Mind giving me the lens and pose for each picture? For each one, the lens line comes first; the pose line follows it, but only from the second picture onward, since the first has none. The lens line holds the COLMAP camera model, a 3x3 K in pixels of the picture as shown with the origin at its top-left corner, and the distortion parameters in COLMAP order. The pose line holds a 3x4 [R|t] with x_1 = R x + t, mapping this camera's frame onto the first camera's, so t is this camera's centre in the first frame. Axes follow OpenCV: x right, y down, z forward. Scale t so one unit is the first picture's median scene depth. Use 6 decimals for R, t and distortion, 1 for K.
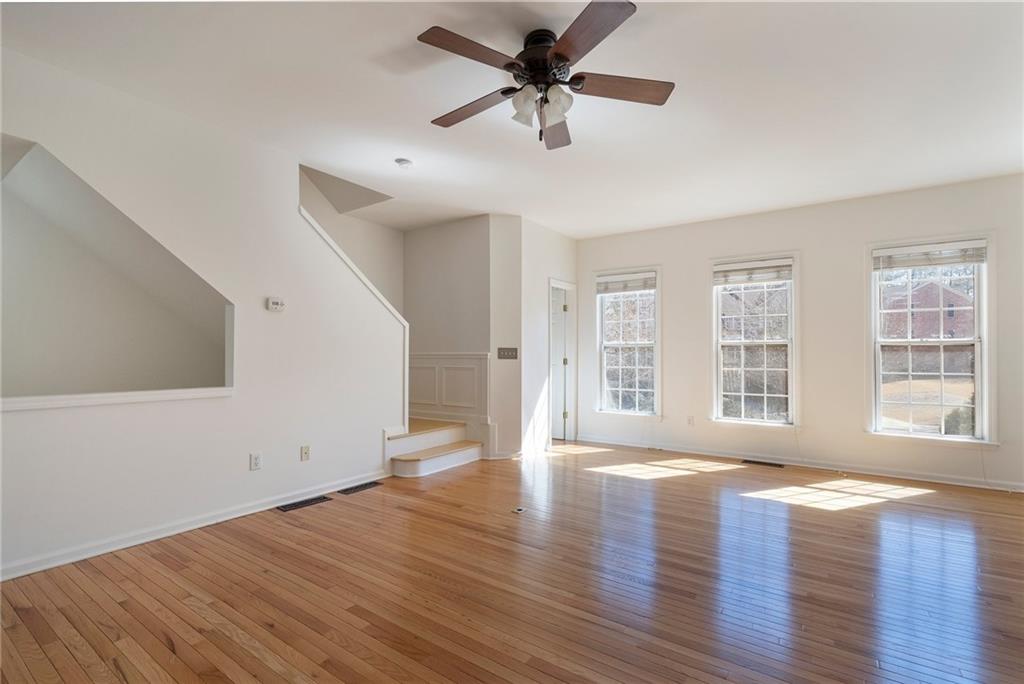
lens RADIAL K [[467.1, 0, 503.3], [0, 467.1, 347.2], [0, 0, 1]] dist [-0.003897, 0.000618]
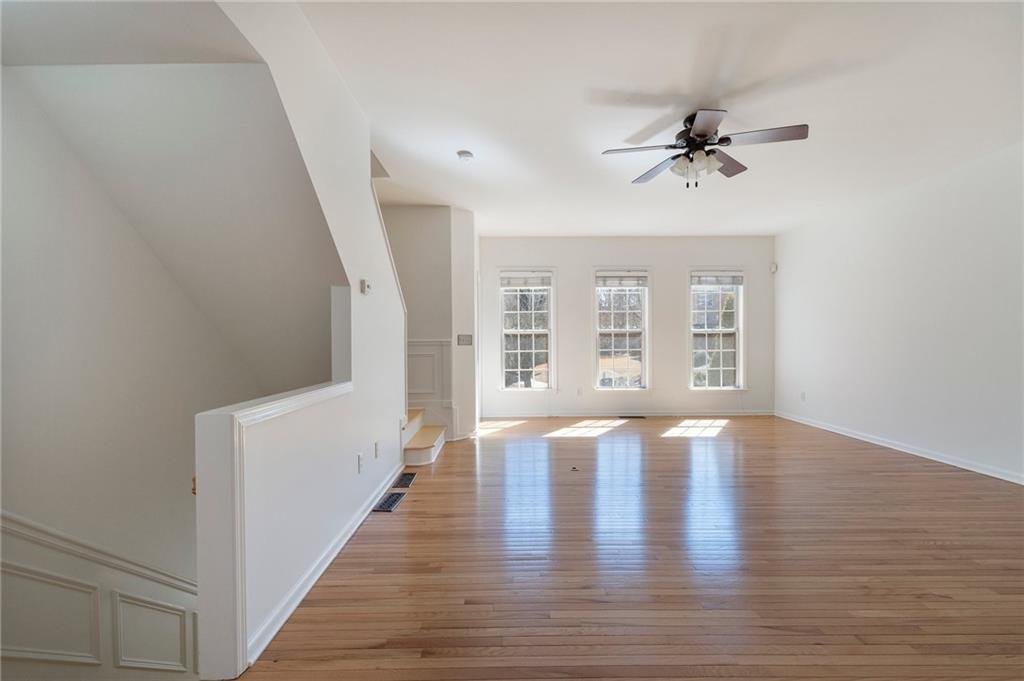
lens RADIAL K [[467.1, 0, 505.5], [0, 467.1, 343.0], [0, 0, 1]] dist [-0.003897, 0.000618]
pose [[0.817765, -0.011171, 0.575444, -0.536570], [-0.000423, 0.999800, 0.020009, -0.001188], [-0.575552, -0.016606, 0.817597, 0.074330]]
